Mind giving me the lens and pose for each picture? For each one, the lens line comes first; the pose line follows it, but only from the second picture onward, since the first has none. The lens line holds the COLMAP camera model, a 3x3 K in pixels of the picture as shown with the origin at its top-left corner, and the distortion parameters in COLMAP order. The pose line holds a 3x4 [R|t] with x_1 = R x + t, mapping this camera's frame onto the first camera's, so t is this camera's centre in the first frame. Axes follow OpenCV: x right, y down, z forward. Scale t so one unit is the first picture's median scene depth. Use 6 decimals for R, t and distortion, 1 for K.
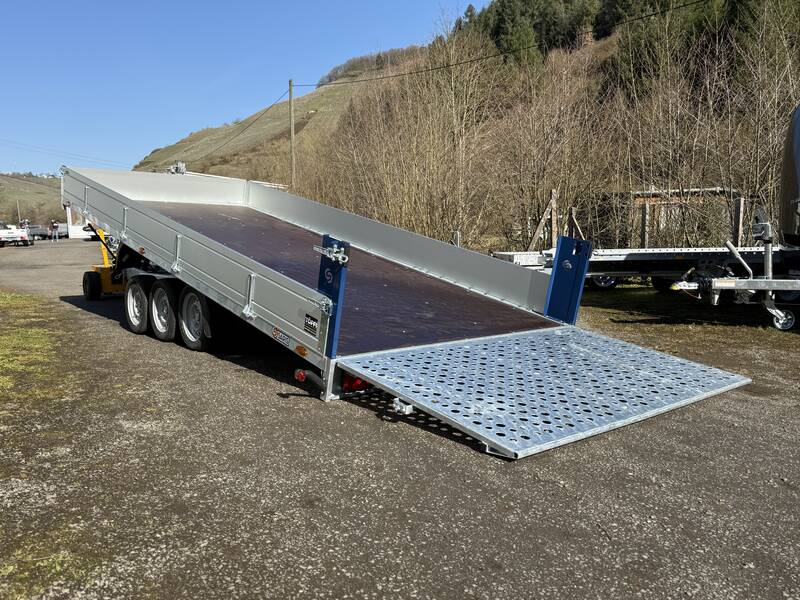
lens RADIAL K [[654.3, 0, 396.2], [0, 654.3, 304.1], [0, 0, 1]] dist [0.117780, -0.180332]
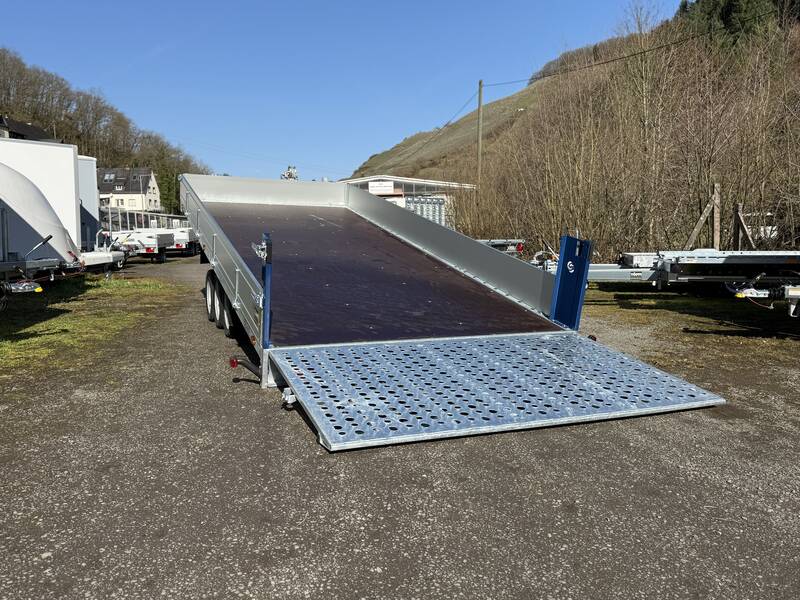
lens RADIAL K [[654.3, 0, 396.2], [0, 654.3, 304.1], [0, 0, 1]] dist [0.117780, -0.180332]
pose [[0.952115, 0.035322, -0.303691, 0.316100], [-0.035107, 0.999365, 0.006168, -0.002626], [0.303716, 0.004789, 0.952750, 0.026532]]
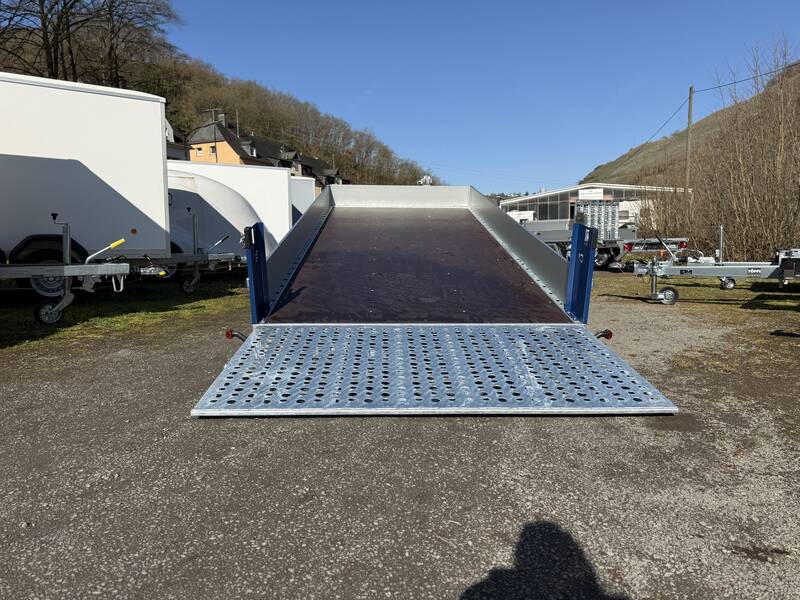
lens RADIAL K [[559.5, 0, 400.0], [0, 559.5, 300.0], [0, 0, 1]] dist [0.145924, -0.246811]
pose [[0.777682, 0.063942, -0.625398, 0.564790], [-0.062510, 0.997749, 0.024280, -0.003012], [0.625543, 0.020212, 0.779928, 0.251909]]
